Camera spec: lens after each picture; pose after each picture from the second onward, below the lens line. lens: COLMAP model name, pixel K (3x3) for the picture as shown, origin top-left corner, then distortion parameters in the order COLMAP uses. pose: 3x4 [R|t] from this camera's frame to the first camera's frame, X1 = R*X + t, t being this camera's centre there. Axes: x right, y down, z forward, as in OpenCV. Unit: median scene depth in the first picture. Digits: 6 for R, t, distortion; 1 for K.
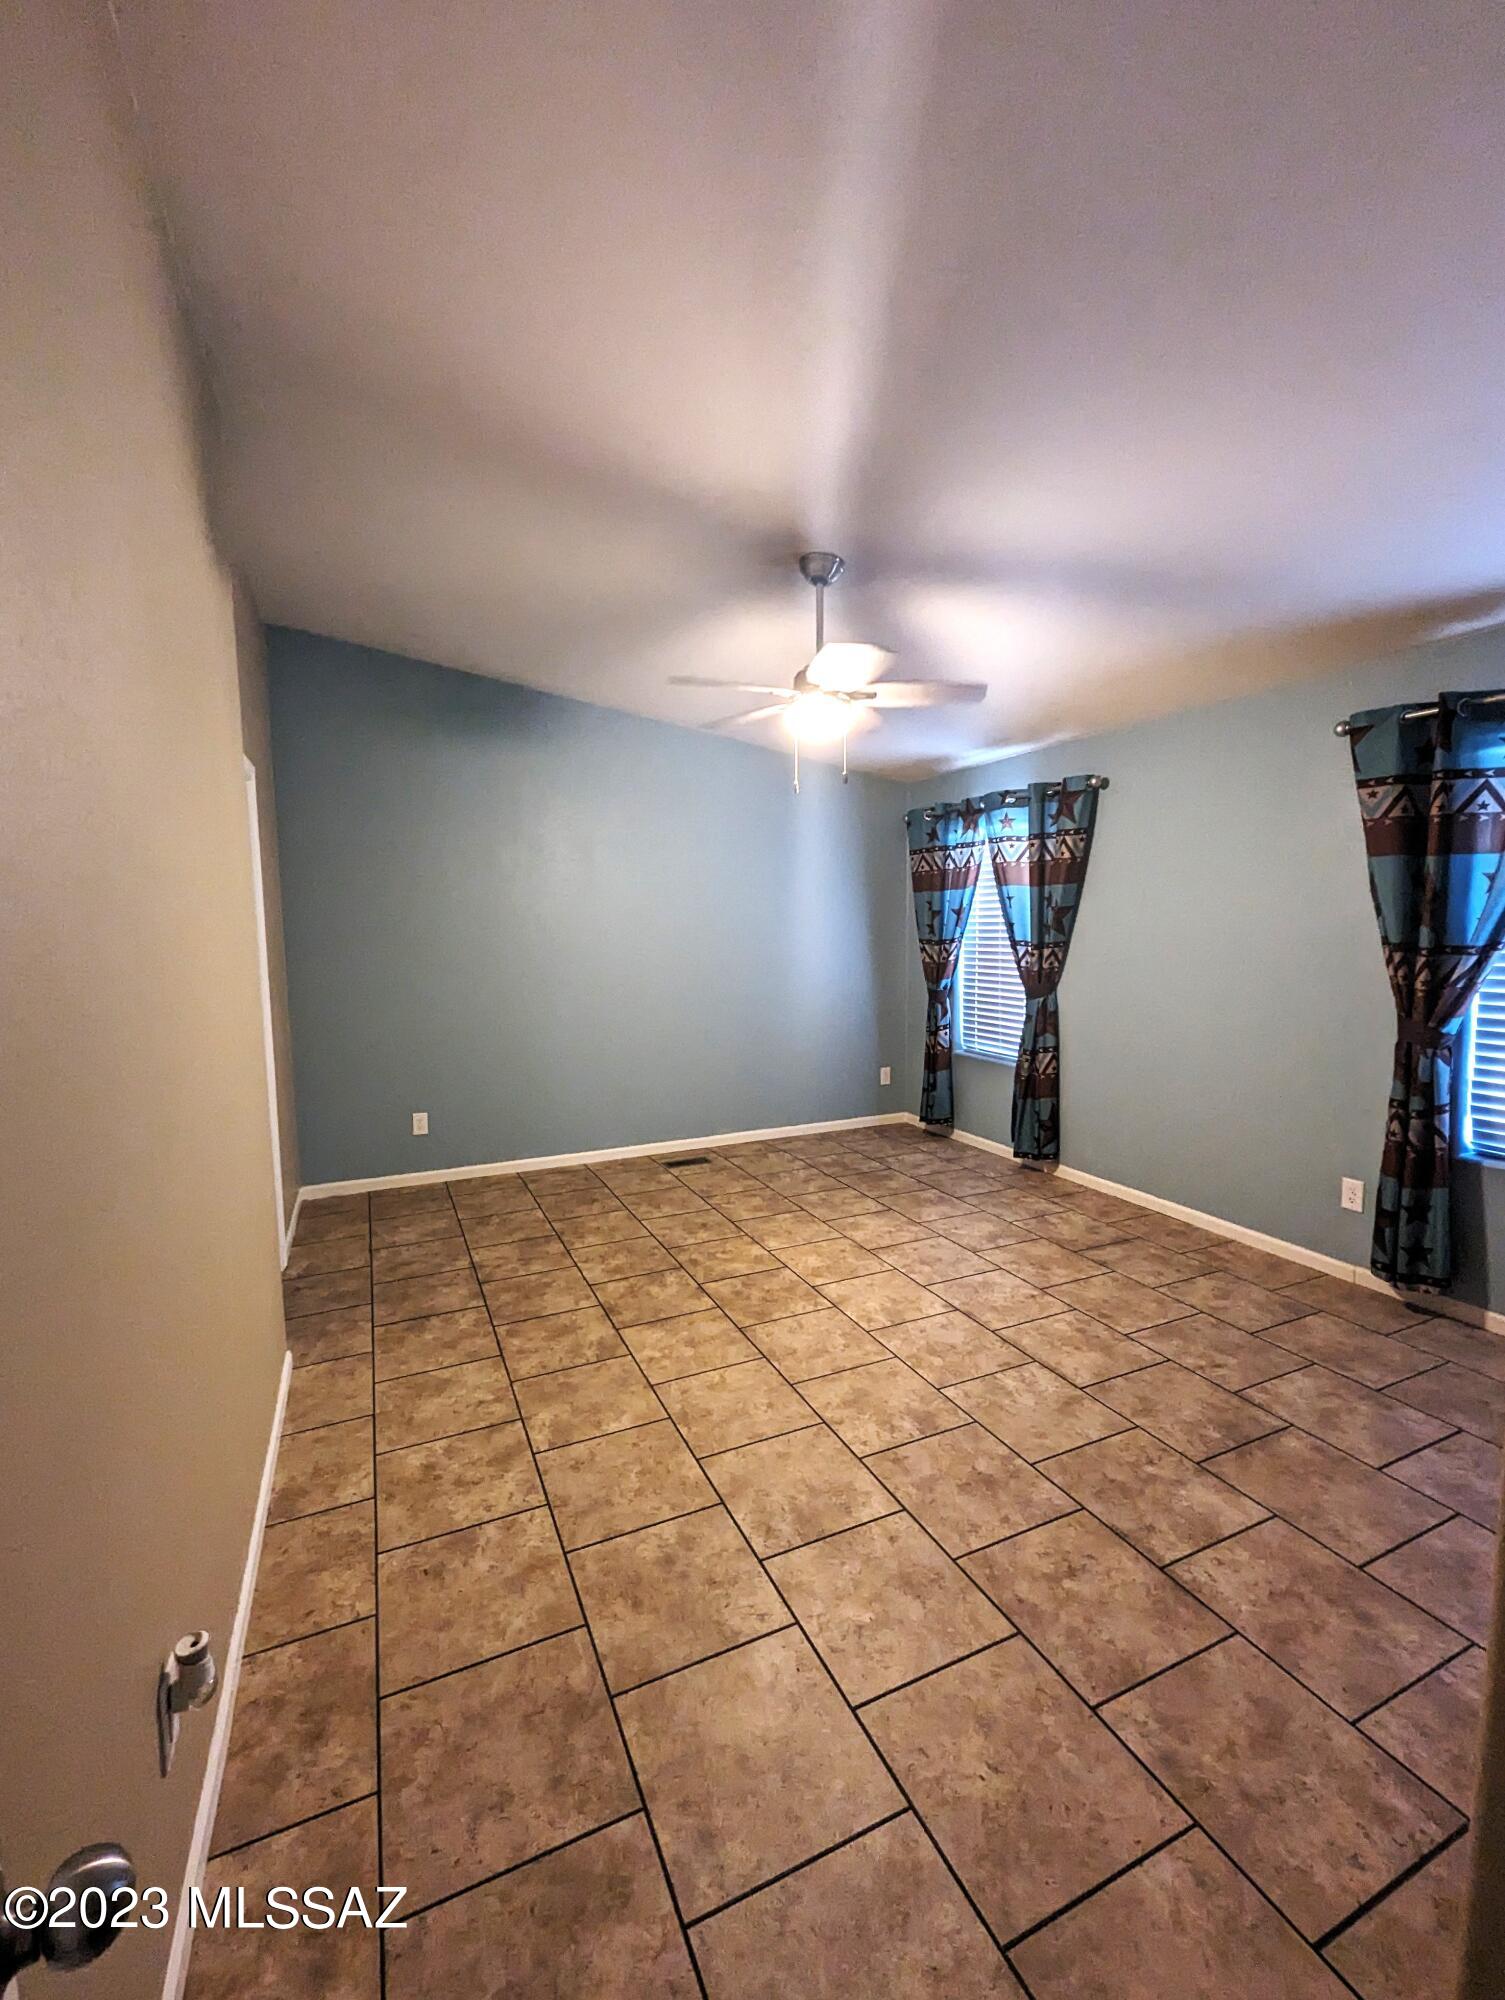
lens RADIAL K [[838.8, 0, 740.6], [0, 838.8, 983.7], [0, 0, 1]] dist [-0.002413, -0.000184]
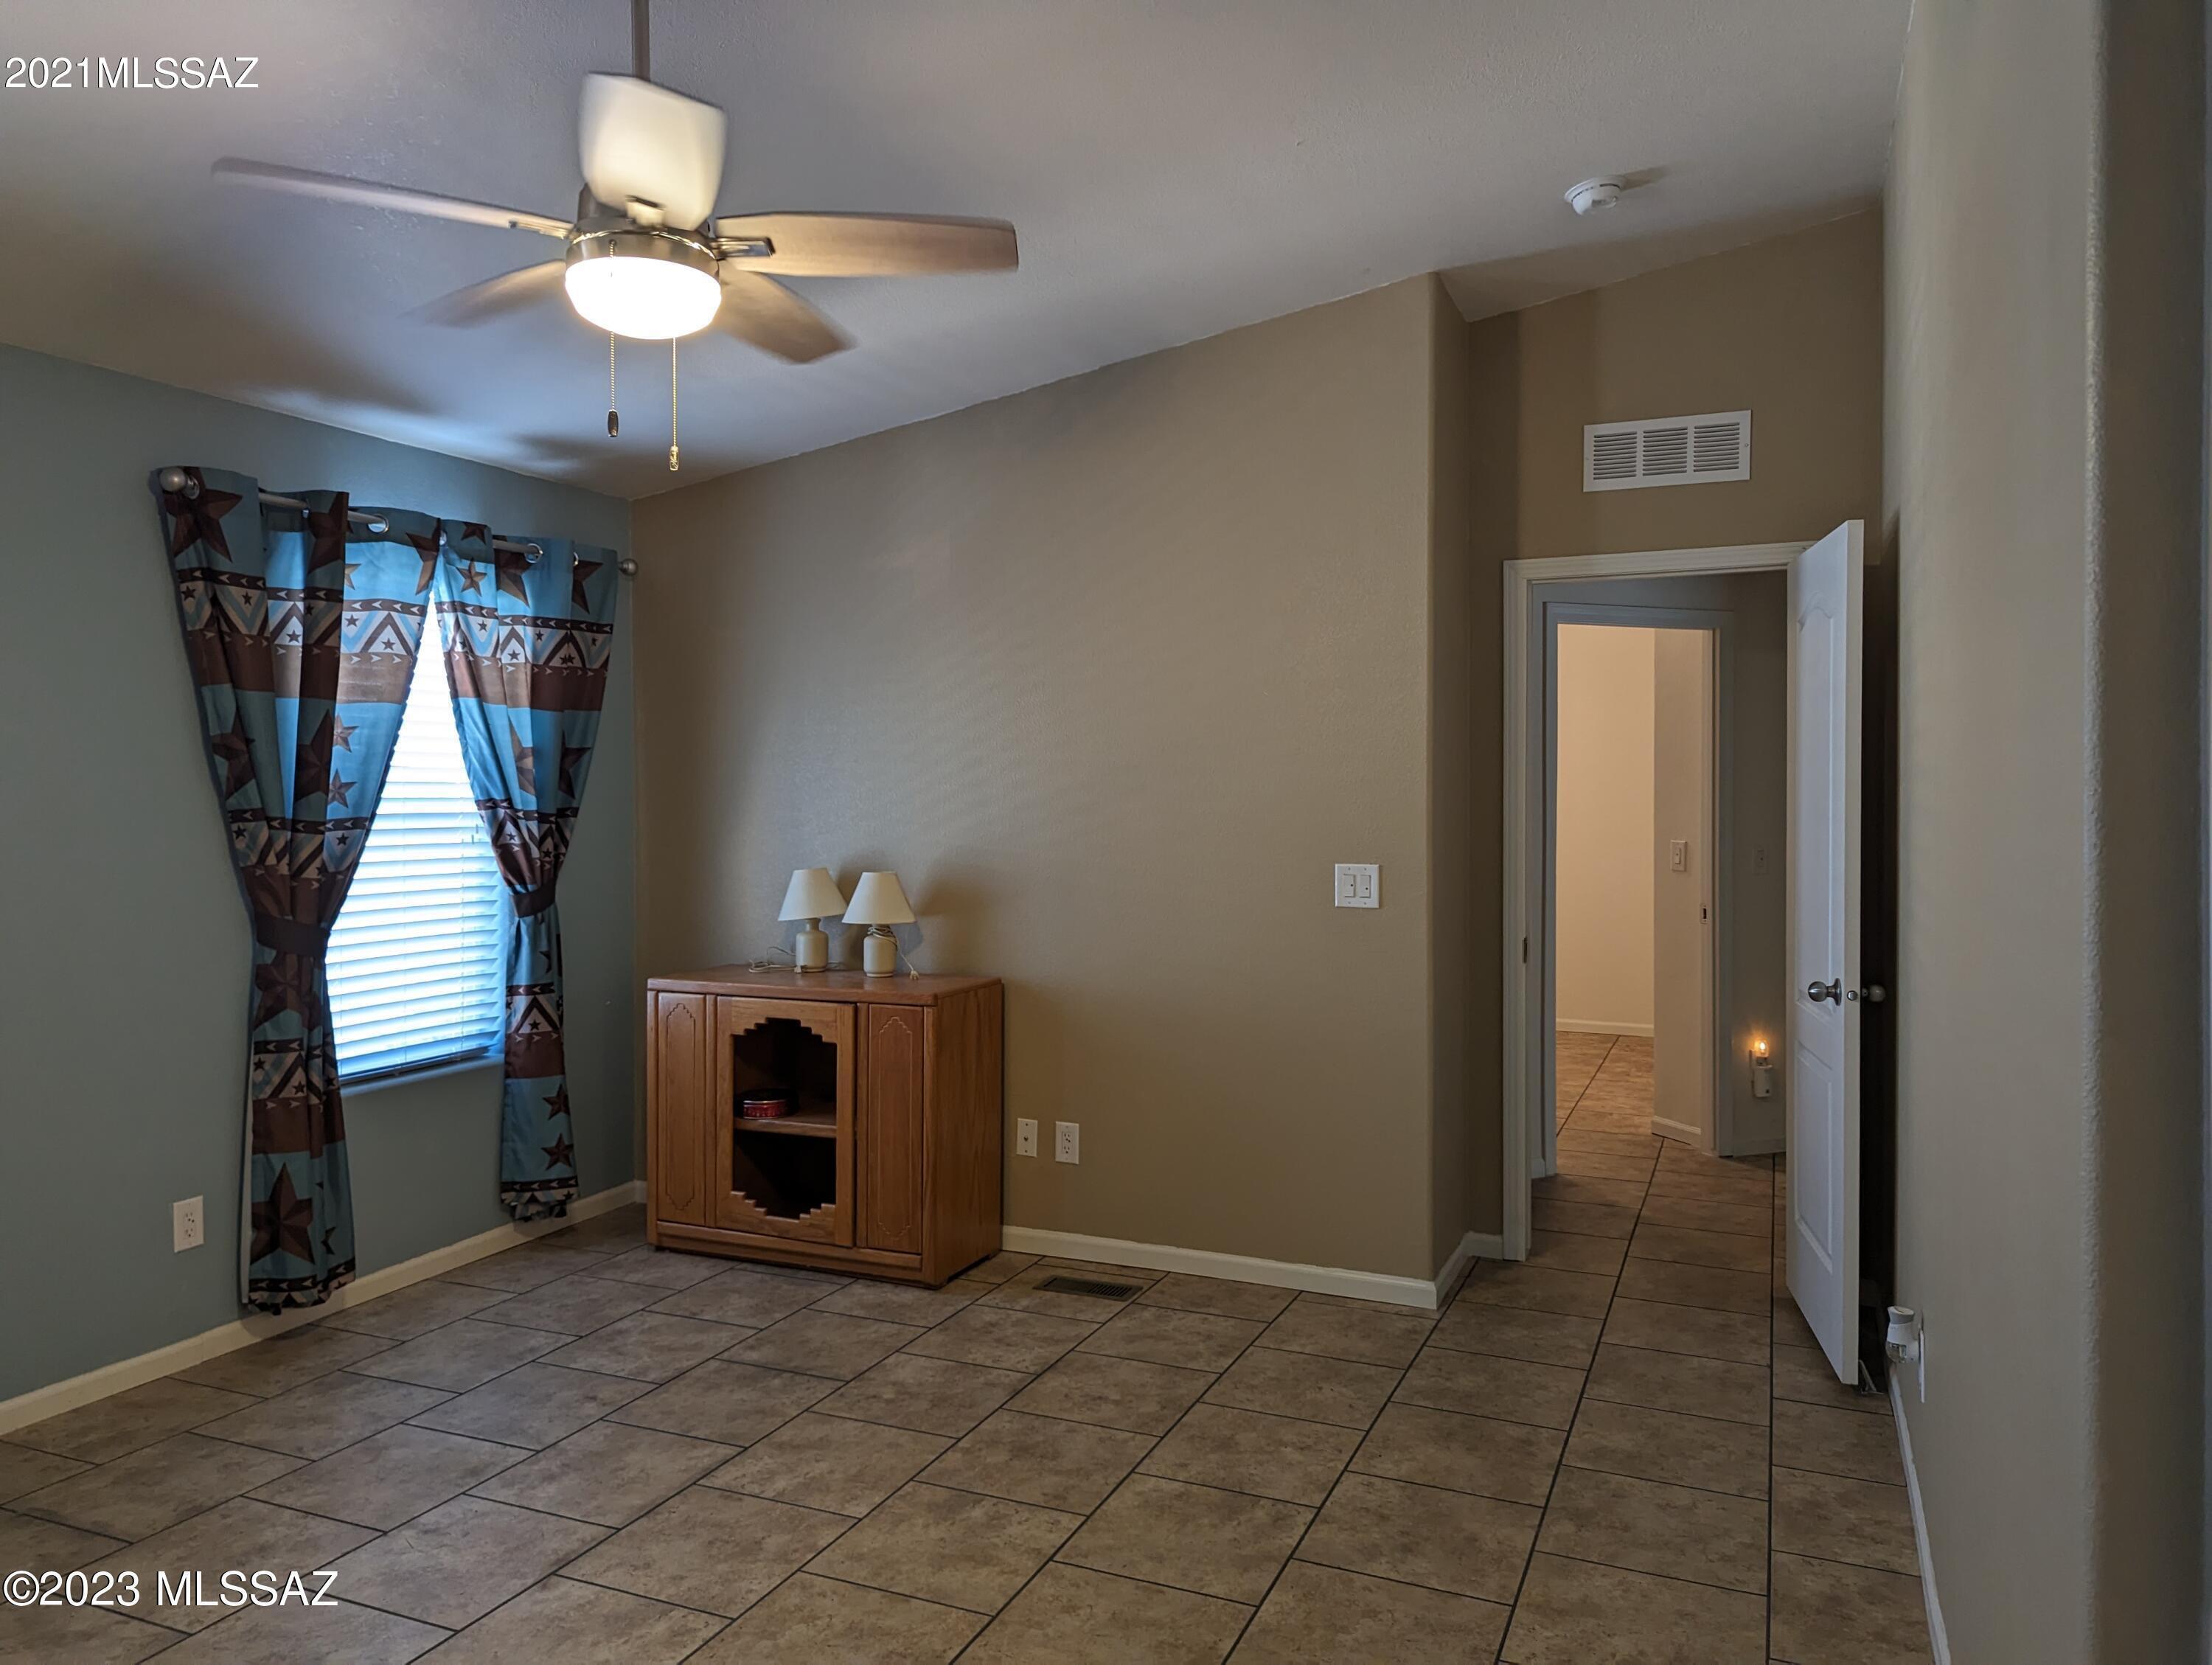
lens RADIAL K [[1550.4, 0, 1082.6], [0, 1550.4, 785.6], [0, 0, 1]] dist [0.035027, -0.024961]
pose [[-0.668896, 0.016837, 0.743165, -0.584172], [0.065822, 0.997158, 0.036653, -0.071333], [-0.740436, 0.073434, -0.668103, 1.262787]]
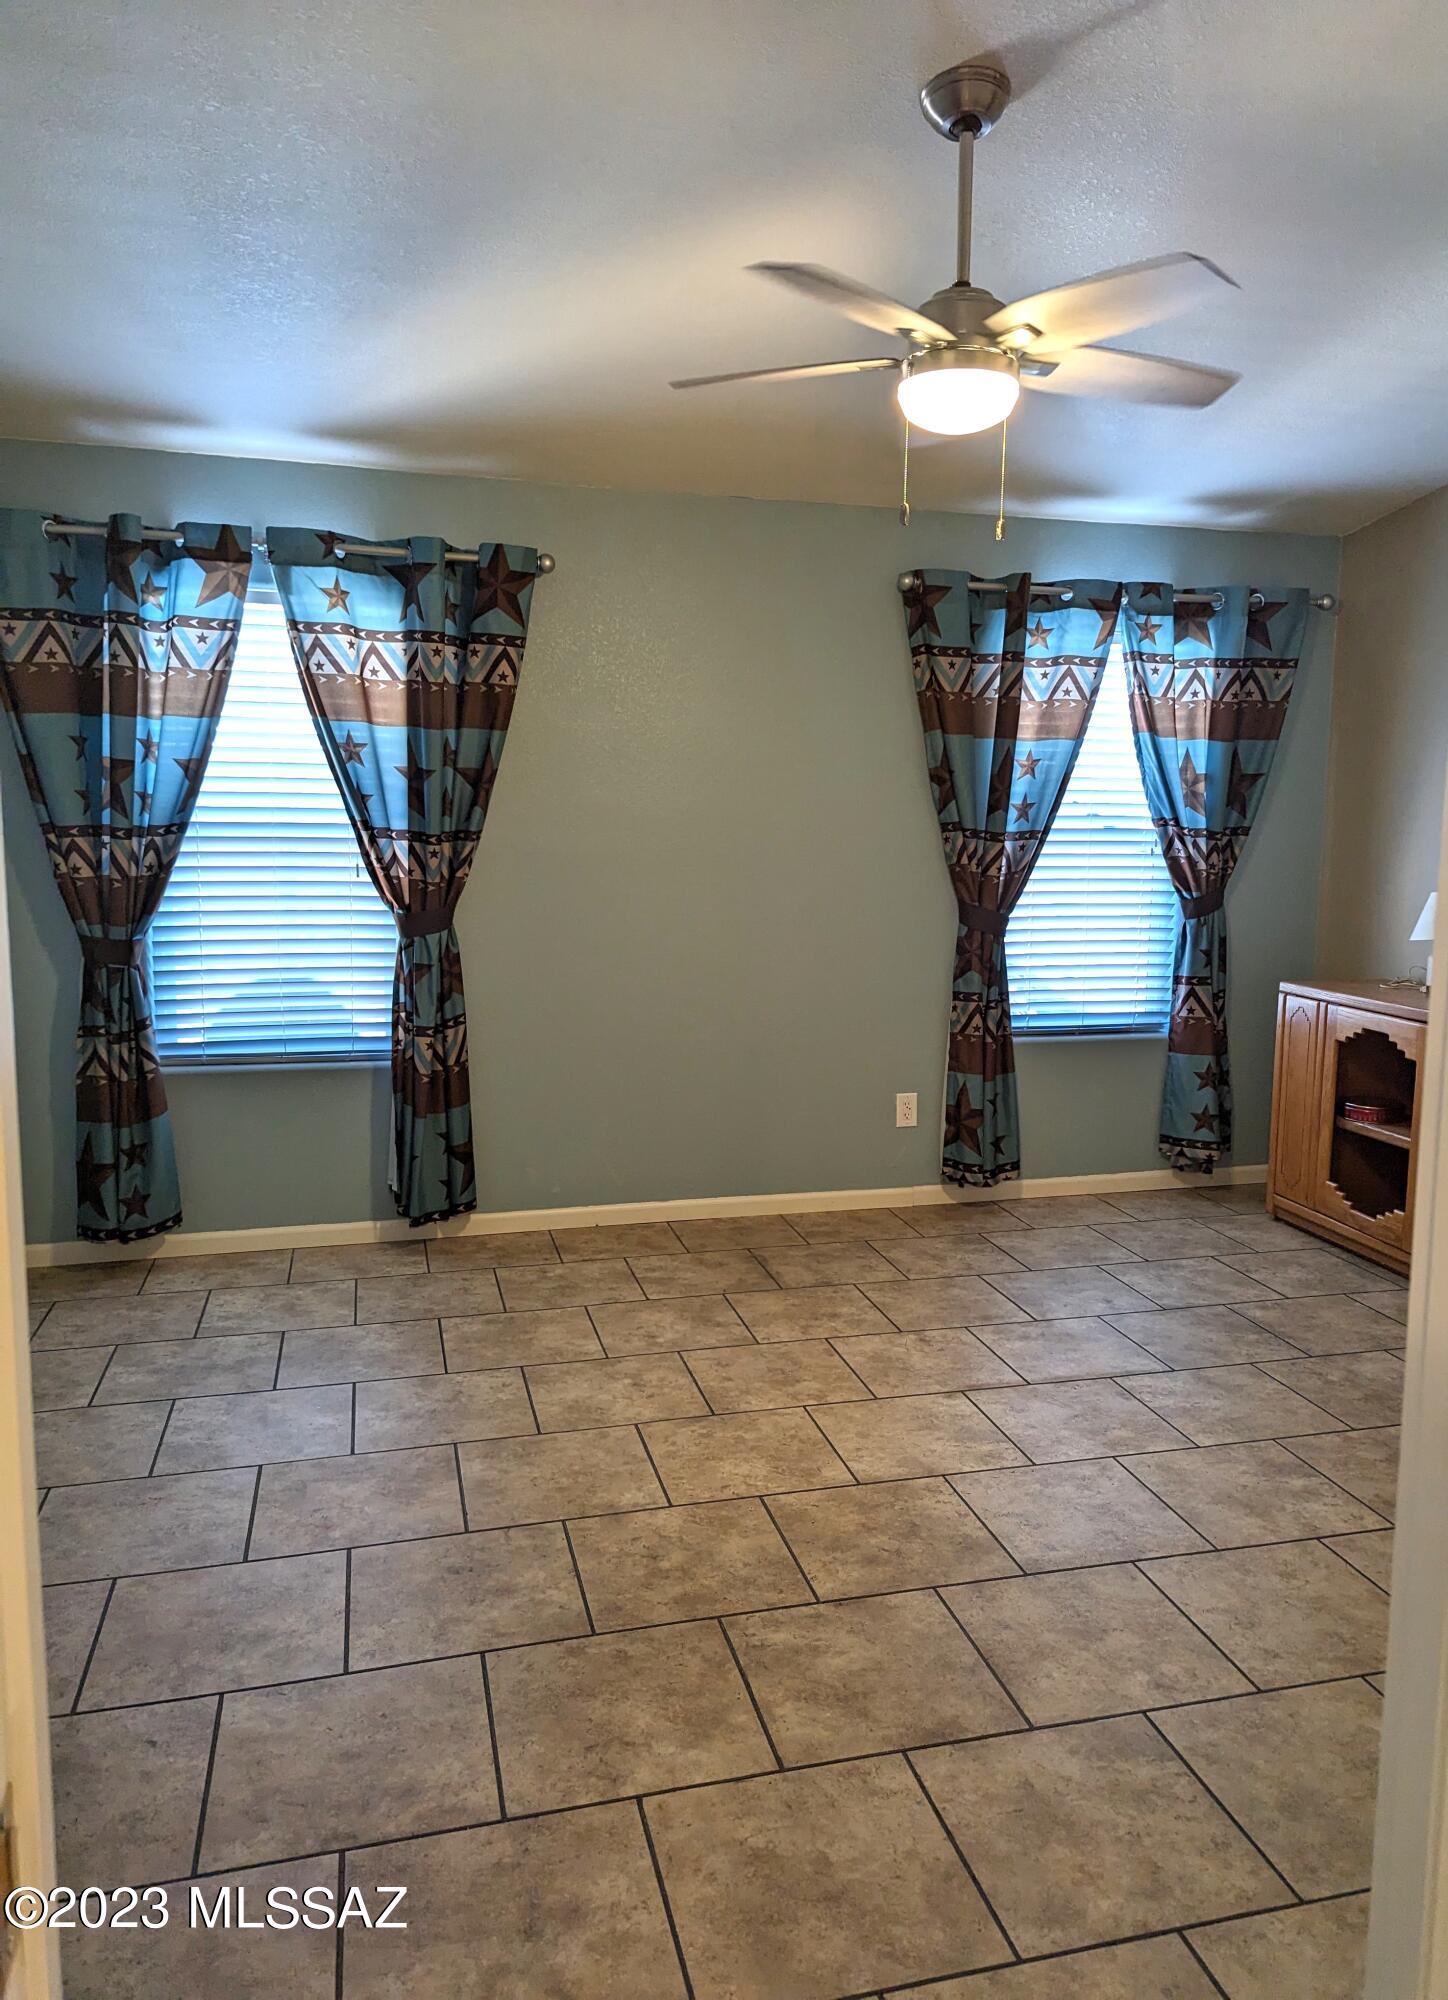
lens RADIAL K [[1402.4, 0, 767.7], [0, 1402.4, 983.1], [0, 0, 1]] dist [0.041927, -0.015264]
pose [[0.151780, -0.105382, 0.982781, -0.757005], [0.058600, 0.993511, 0.097482, -0.038834], [-0.986676, 0.042795, 0.156970, 0.906206]]
